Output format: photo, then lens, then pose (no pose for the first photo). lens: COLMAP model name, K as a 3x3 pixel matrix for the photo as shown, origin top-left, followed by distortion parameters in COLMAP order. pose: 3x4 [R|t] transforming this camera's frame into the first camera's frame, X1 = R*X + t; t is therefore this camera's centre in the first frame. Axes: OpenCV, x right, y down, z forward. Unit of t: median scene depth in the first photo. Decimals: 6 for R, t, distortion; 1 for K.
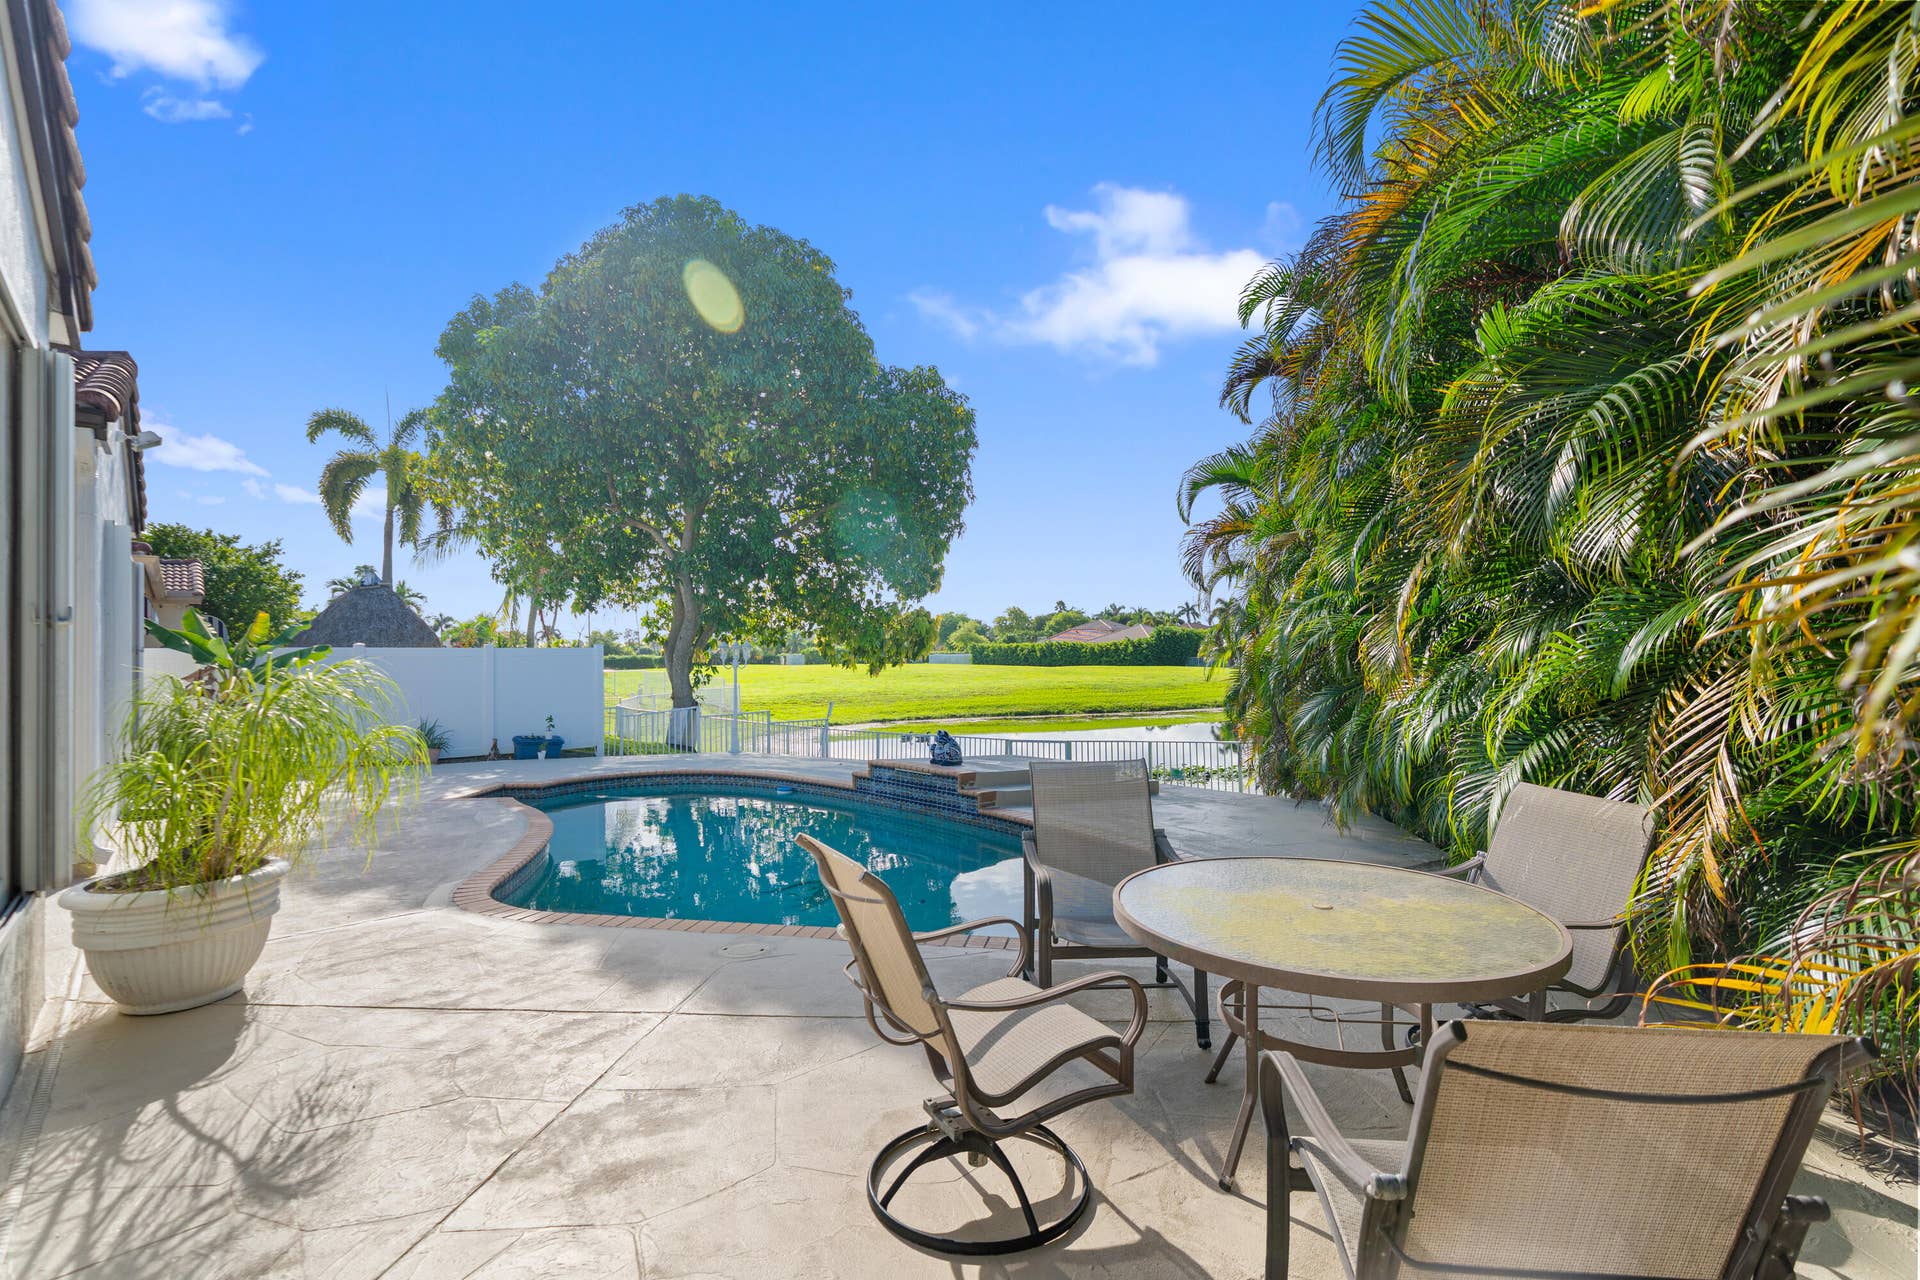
lens RADIAL K [[868.2, 0, 962.7], [0, 868.2, 650.2], [0, 0, 1]] dist [-0.000802, 0.000559]
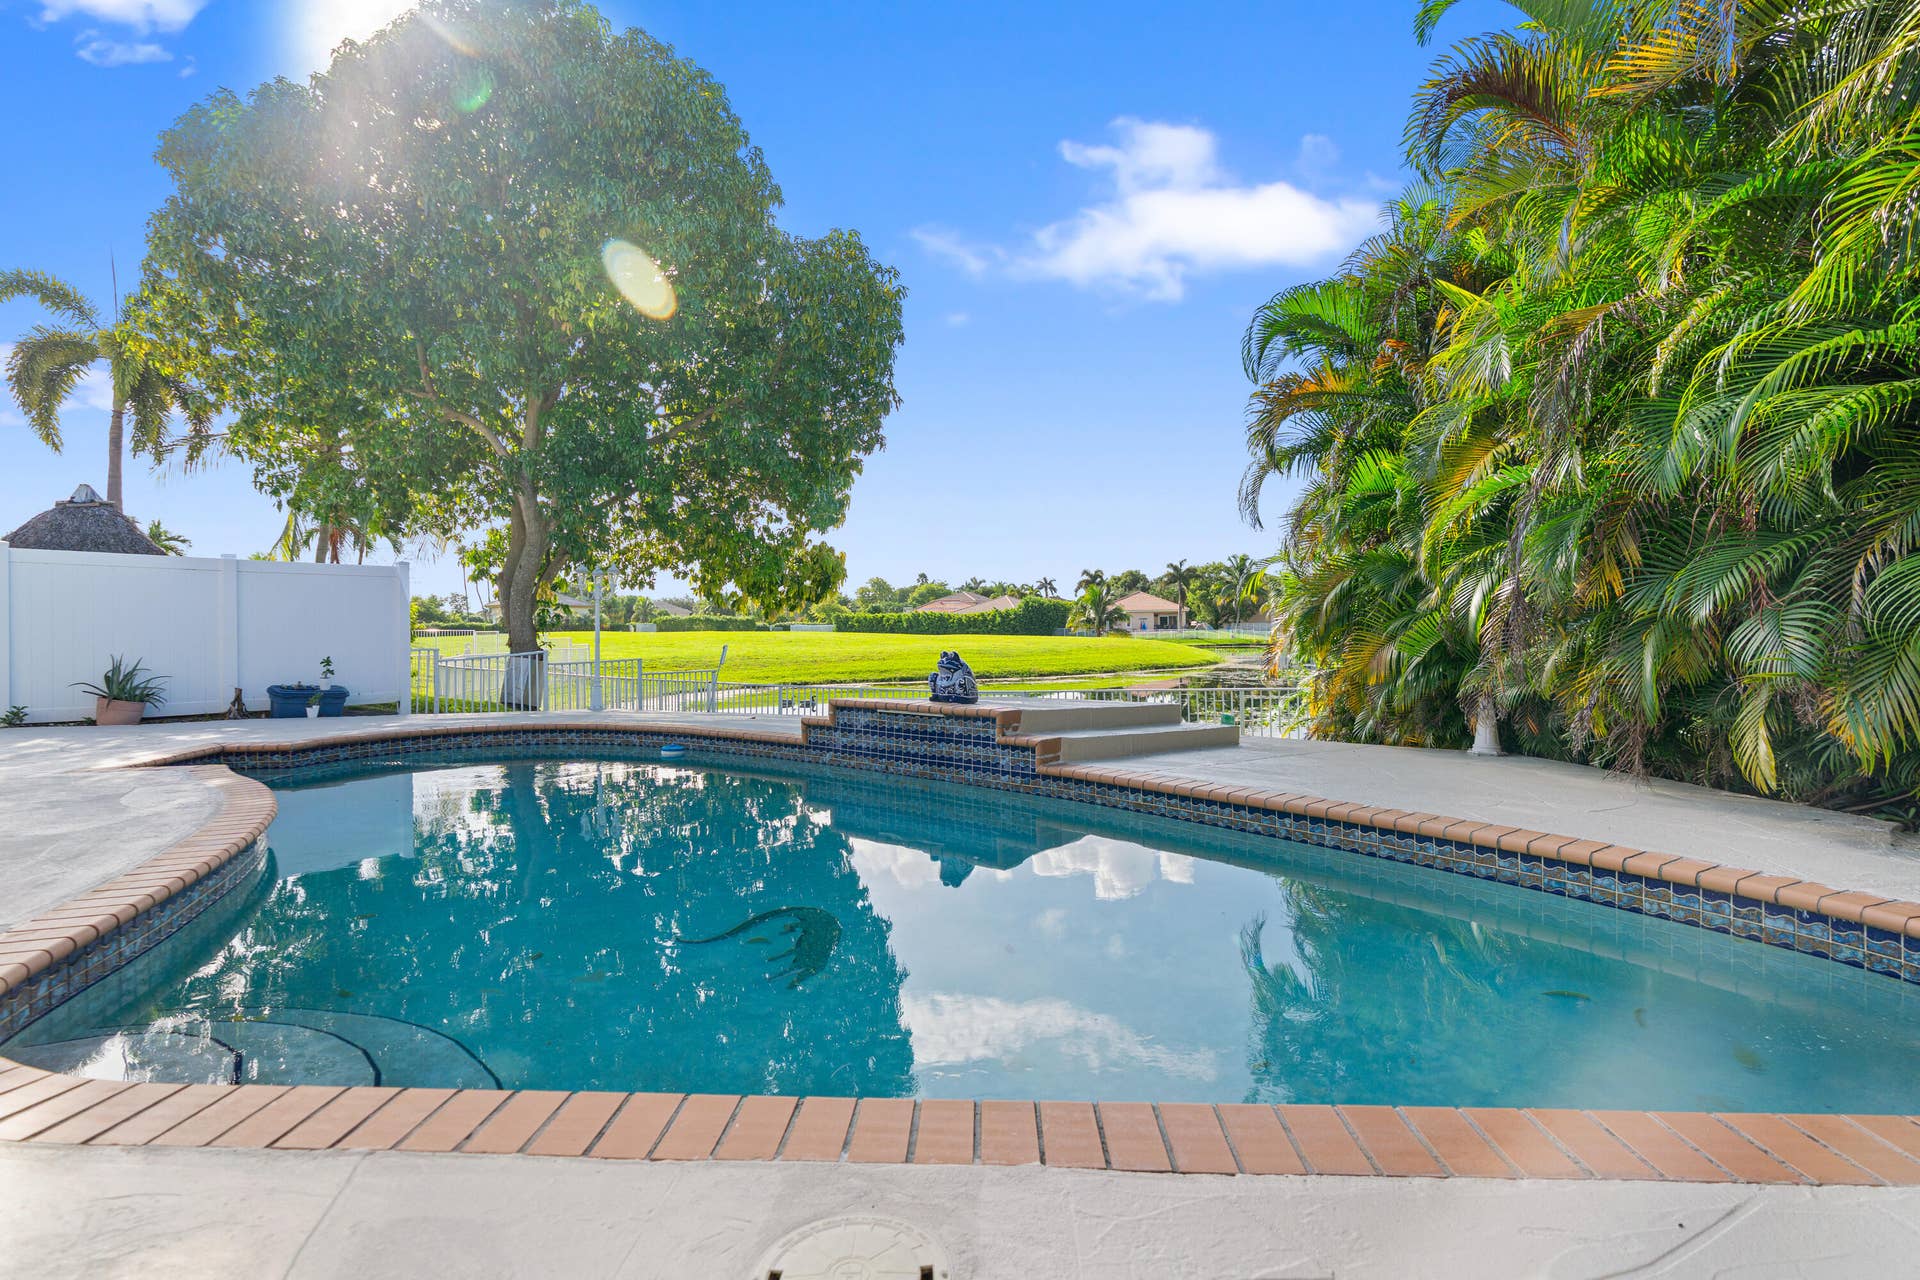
lens RADIAL K [[868.2, 0, 957.2], [0, 868.2, 637.8], [0, 0, 1]] dist [-0.000802, 0.000559]
pose [[0.987770, 0.004831, 0.155841, -0.052438], [-0.007280, 0.999859, 0.015148, 0.031134], [-0.155745, -0.016097, 0.987666, 0.149808]]
